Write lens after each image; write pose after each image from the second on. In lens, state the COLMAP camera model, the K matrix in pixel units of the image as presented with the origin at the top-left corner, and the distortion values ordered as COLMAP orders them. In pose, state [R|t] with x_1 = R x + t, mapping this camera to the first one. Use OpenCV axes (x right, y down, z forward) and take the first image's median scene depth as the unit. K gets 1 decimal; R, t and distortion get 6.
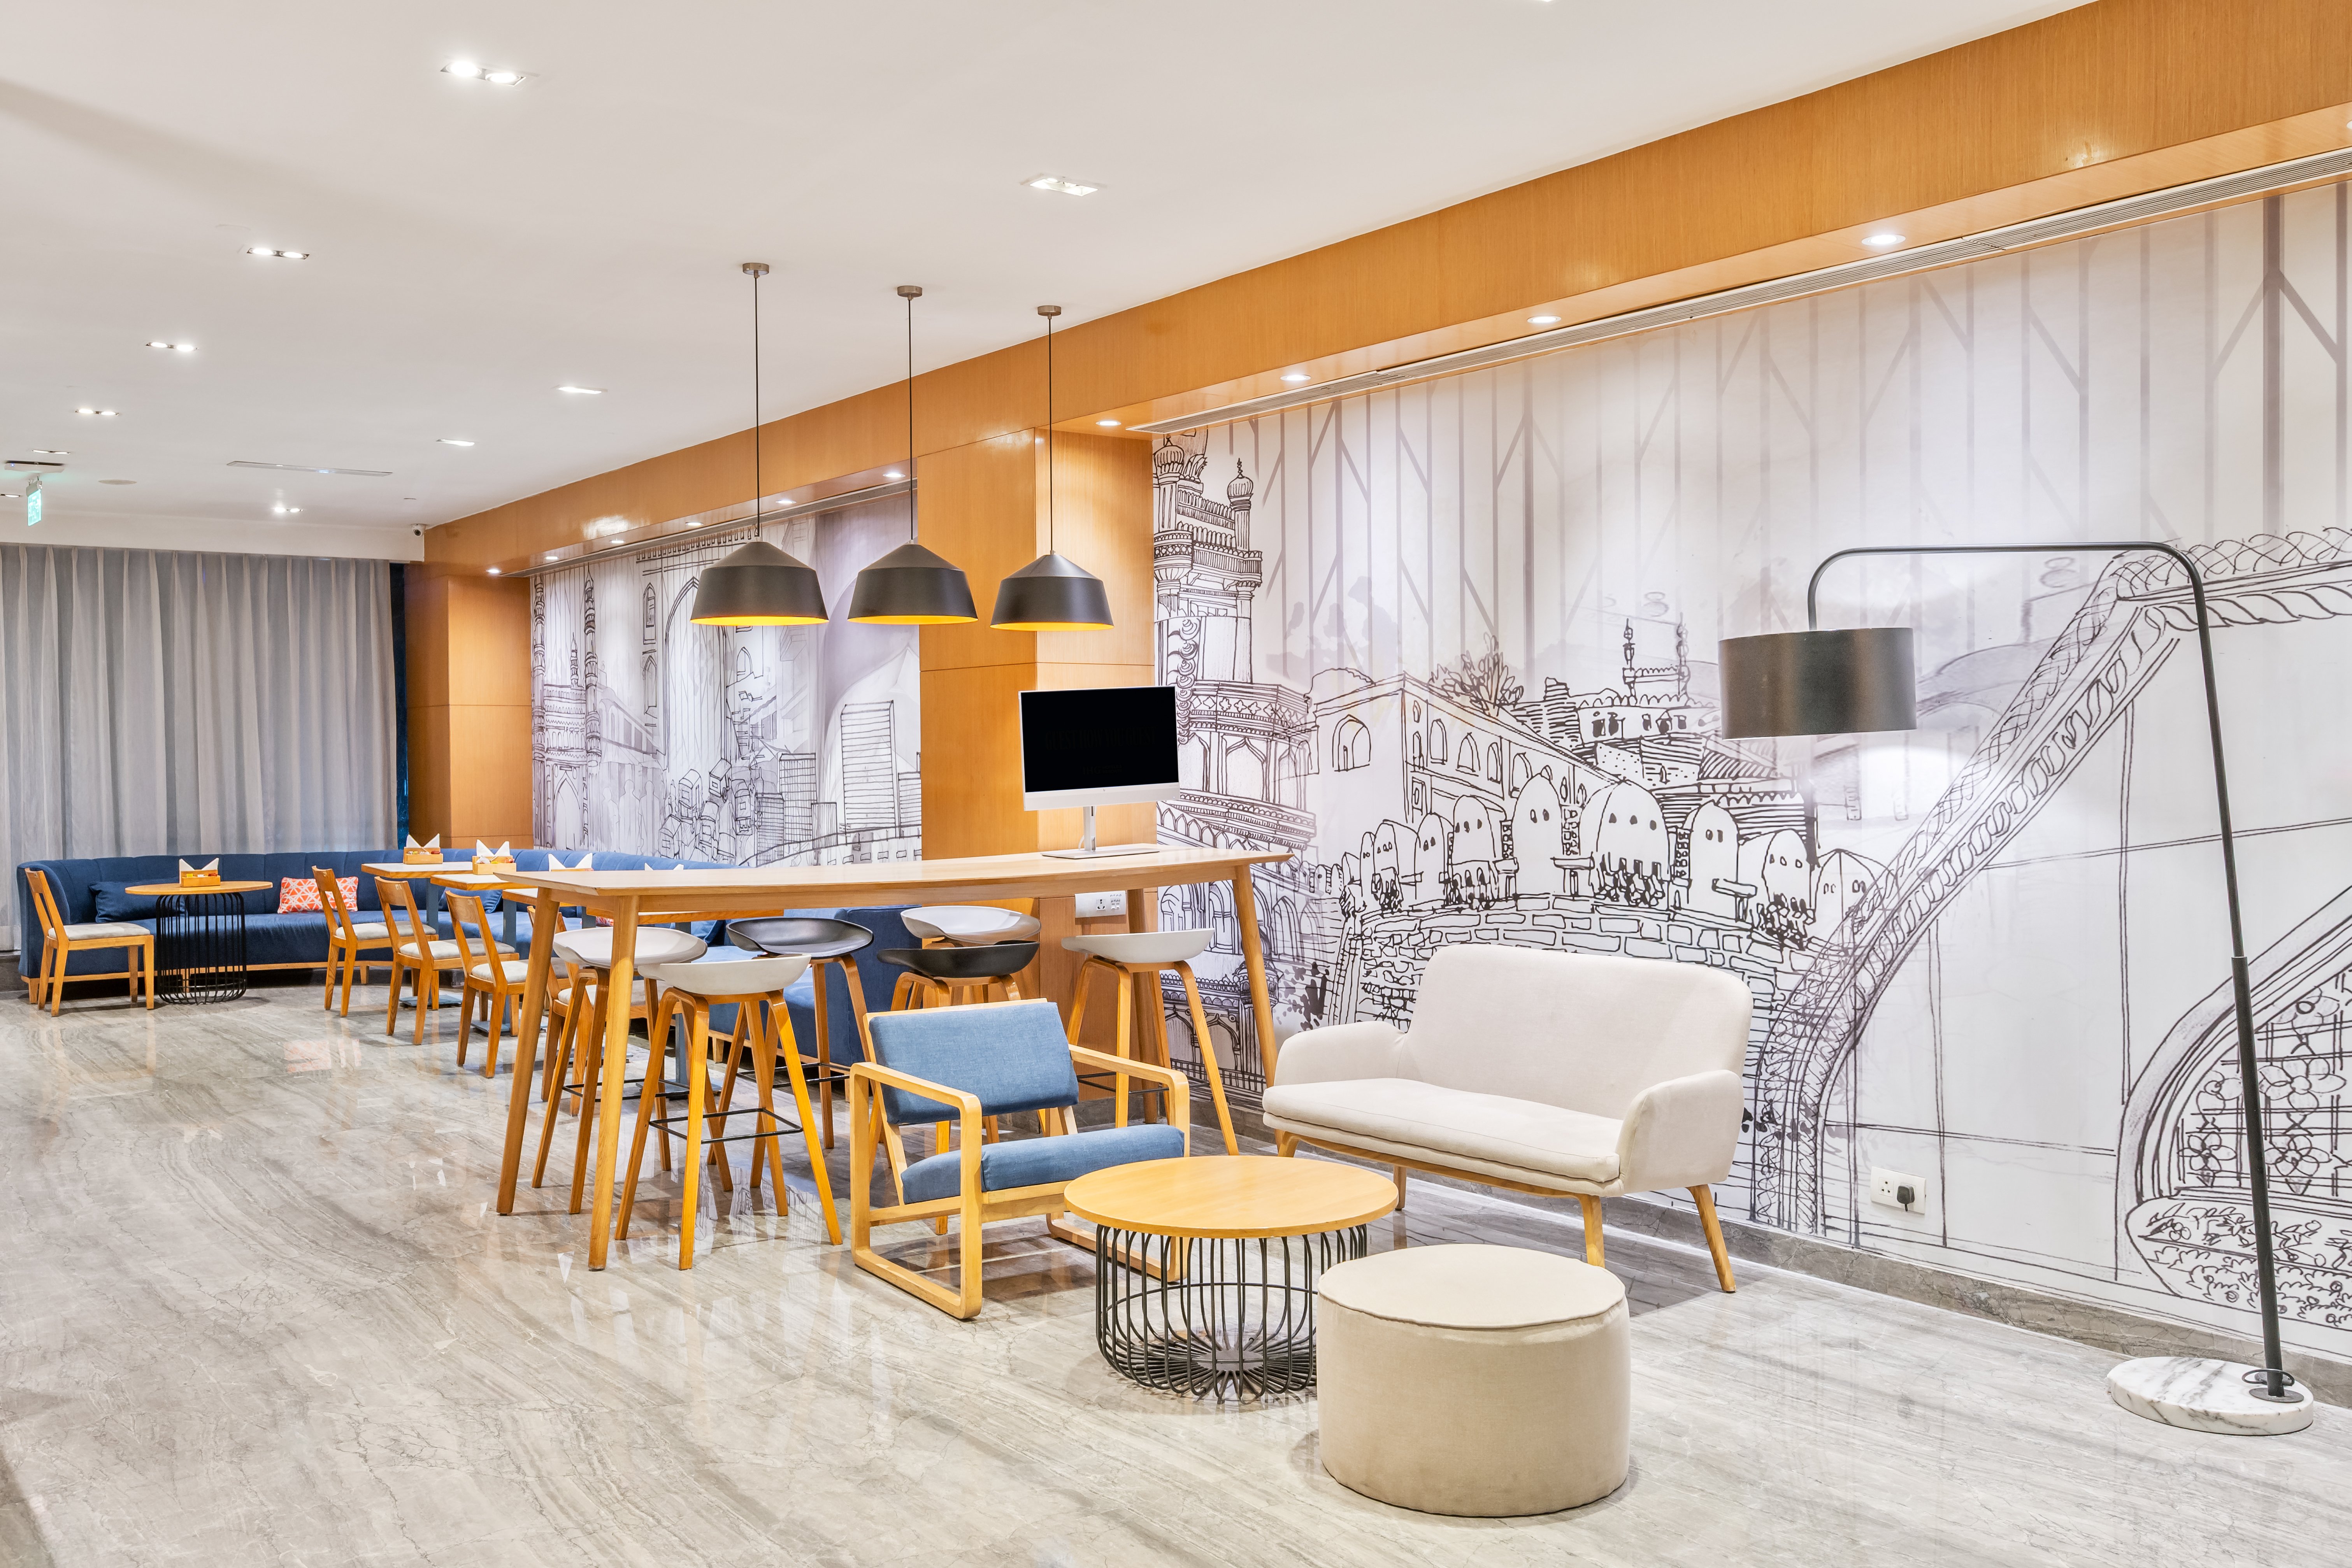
lens RADIAL K [[2036.1, 0, 1176.0], [0, 2036.1, 784.0], [0, 0, 1]] dist [0.003709, -0.003497]
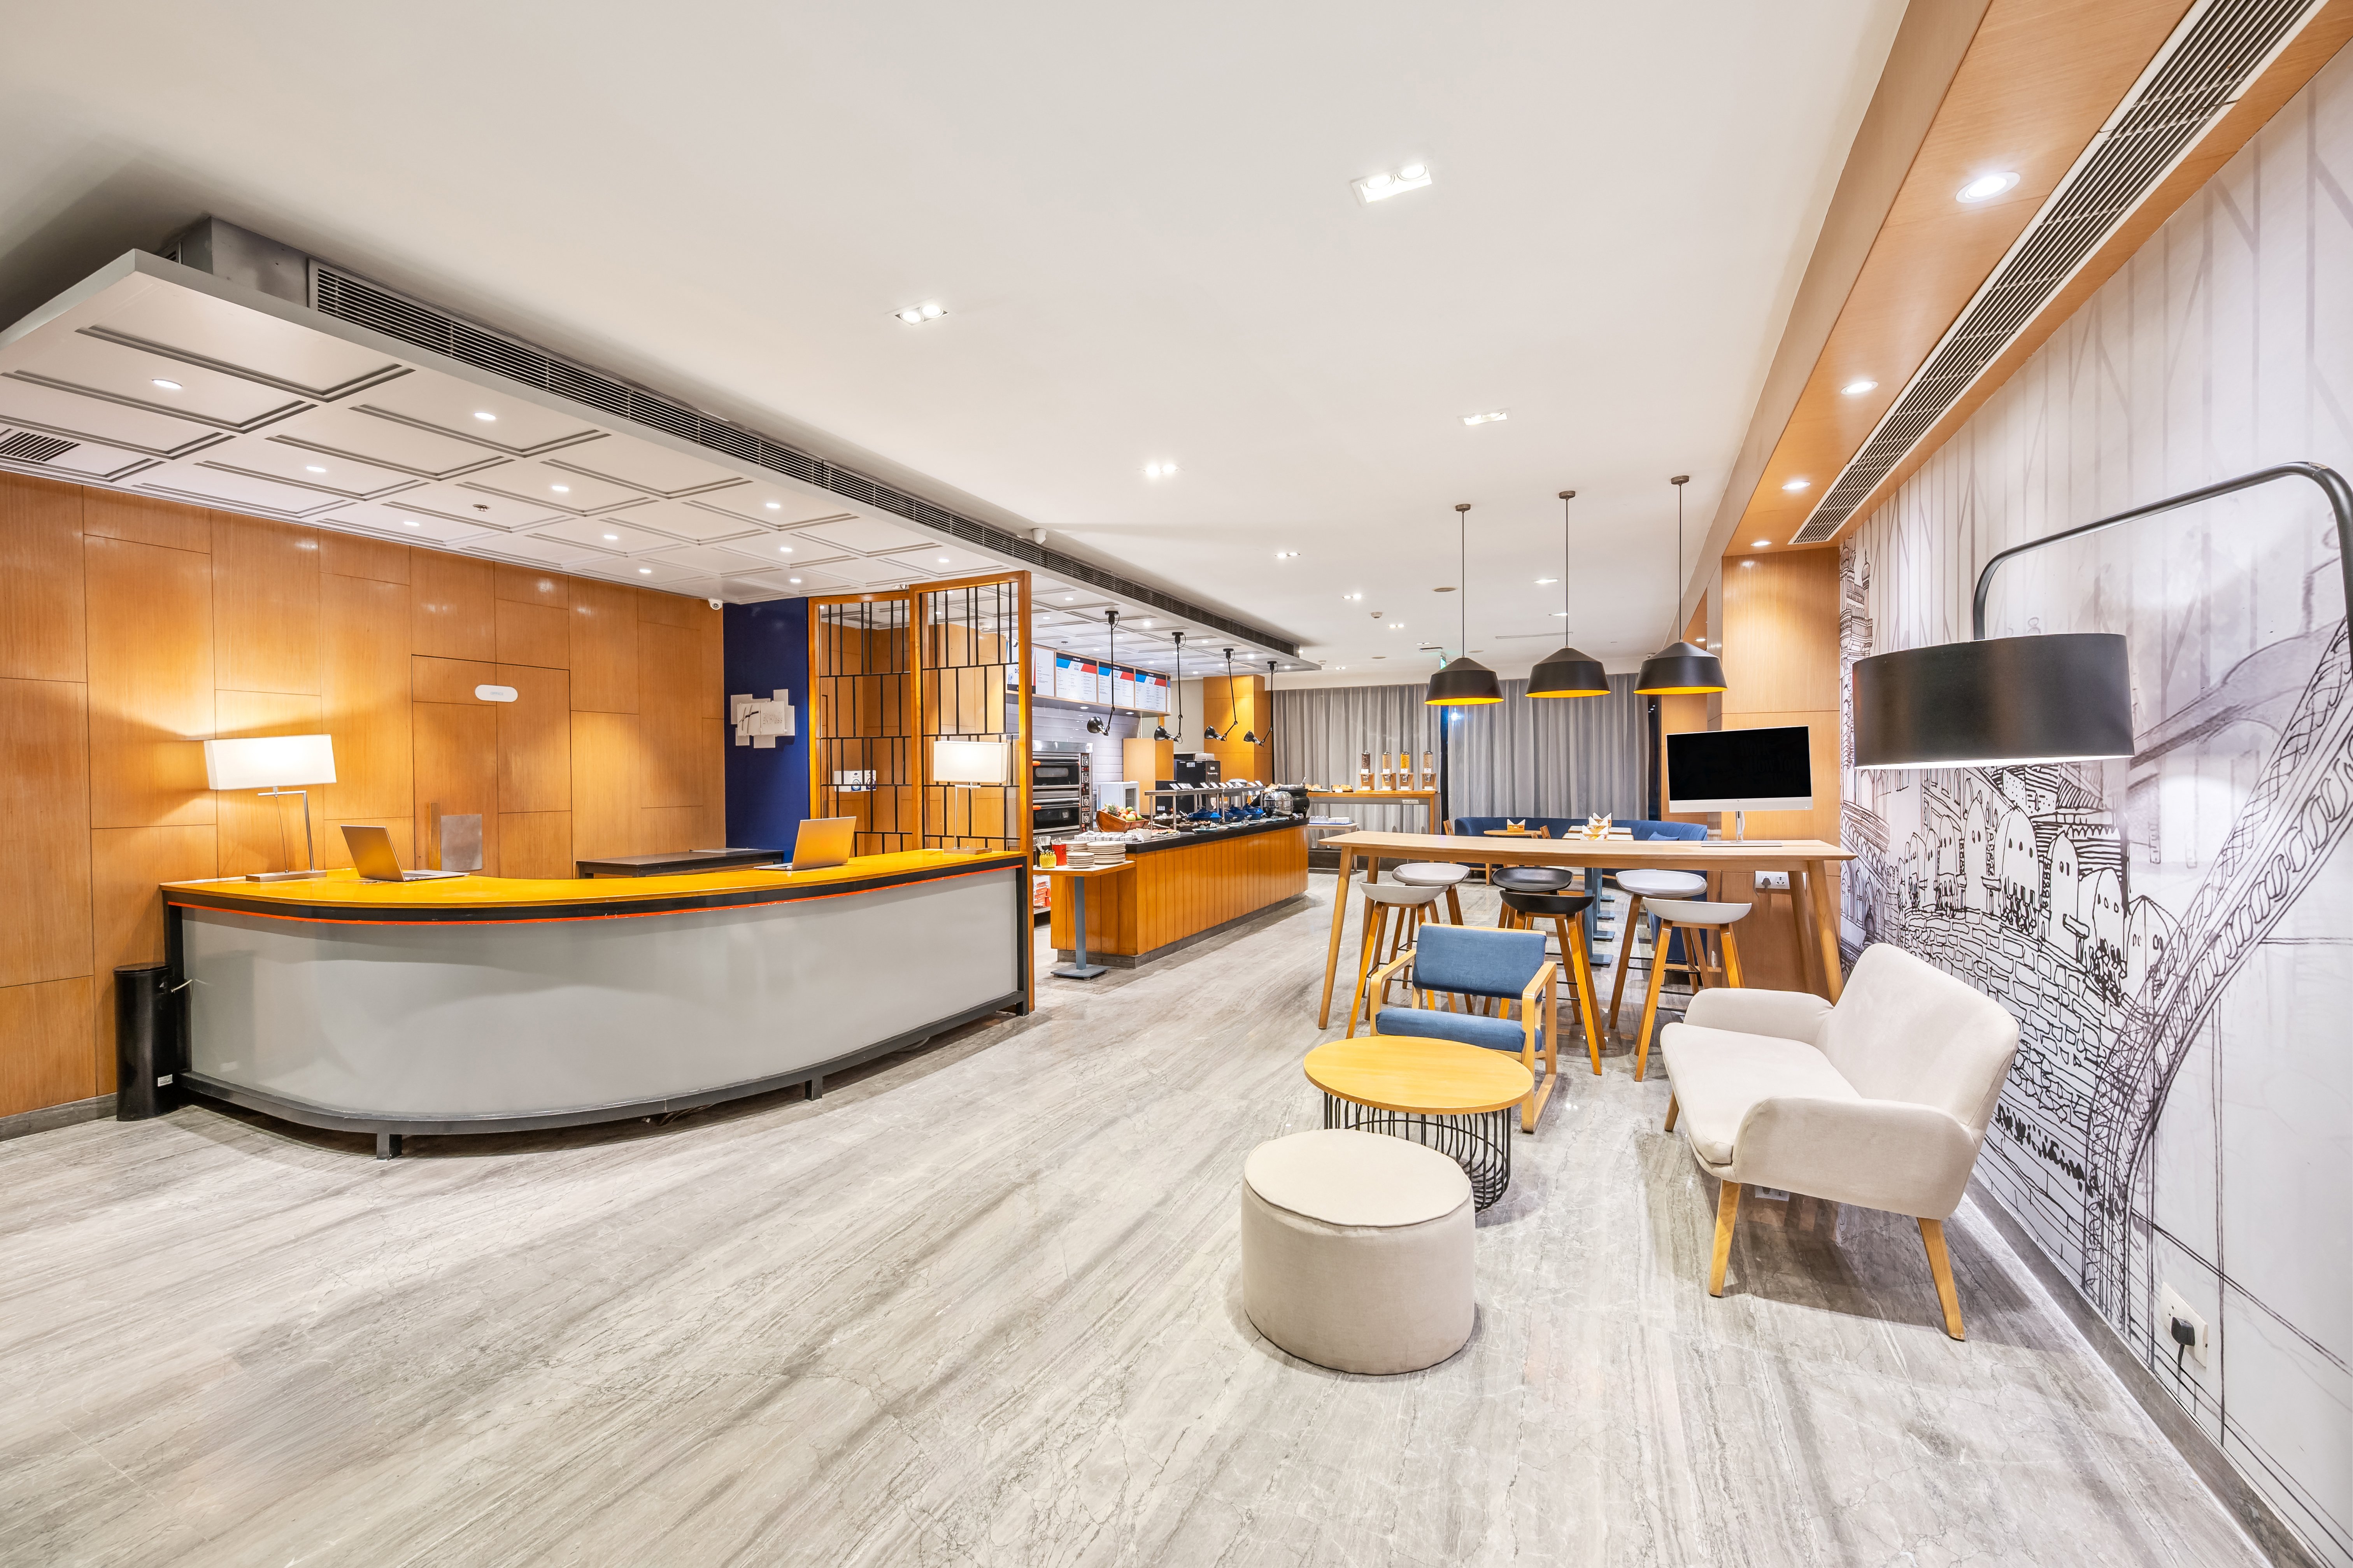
lens RADIAL K [[918.8, 0, 1173.4], [0, 918.8, 785.3], [0, 0, 1]] dist [0.002061, 0.000524]
pose [[0.469451, 0.016457, -0.882805, 0.336045], [-0.013203, 0.999845, 0.011617, -0.009486], [0.882860, 0.006202, 0.469596, 0.324891]]
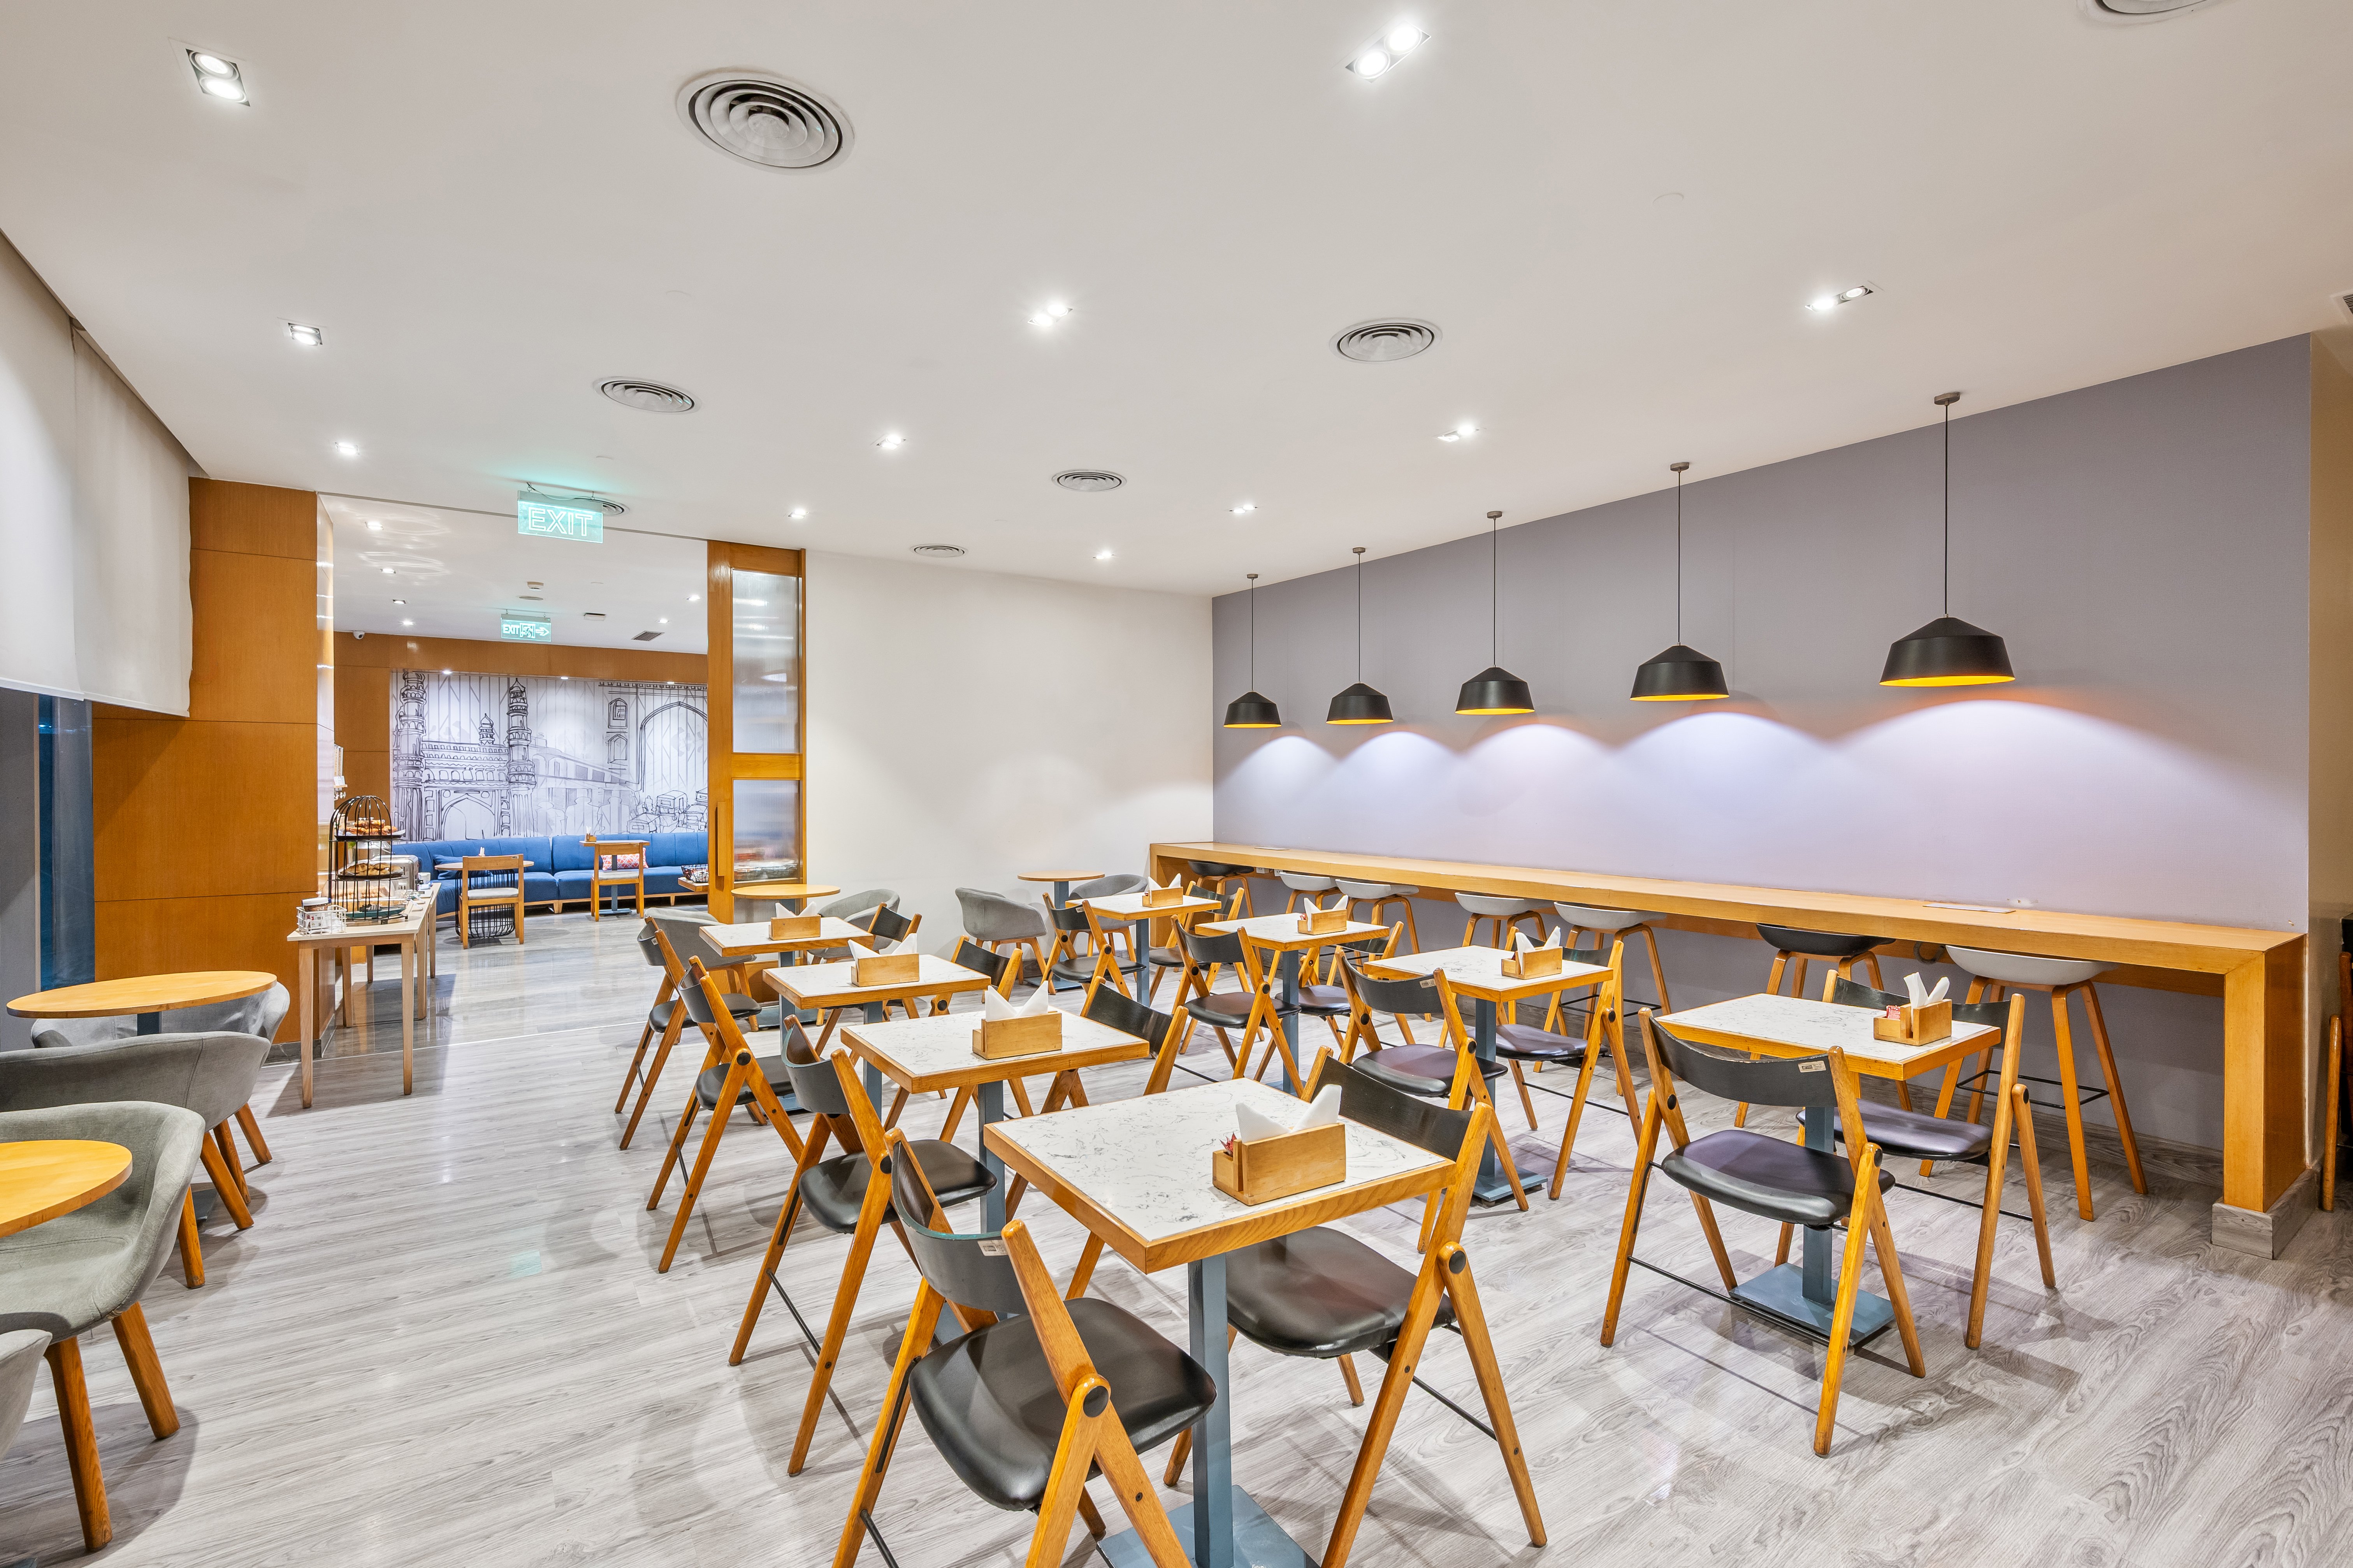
lens RADIAL K [[1013.3, 0, 1168.5], [0, 1013.3, 781.4], [0, 0, 1]] dist [0.000496, -0.000066]
pose [[0.031346, 0.010006, 0.999459, -1.938710], [0.021743, 0.999706, -0.010691, 0.008812], [-0.999272, 0.022066, 0.031119, 0.670205]]
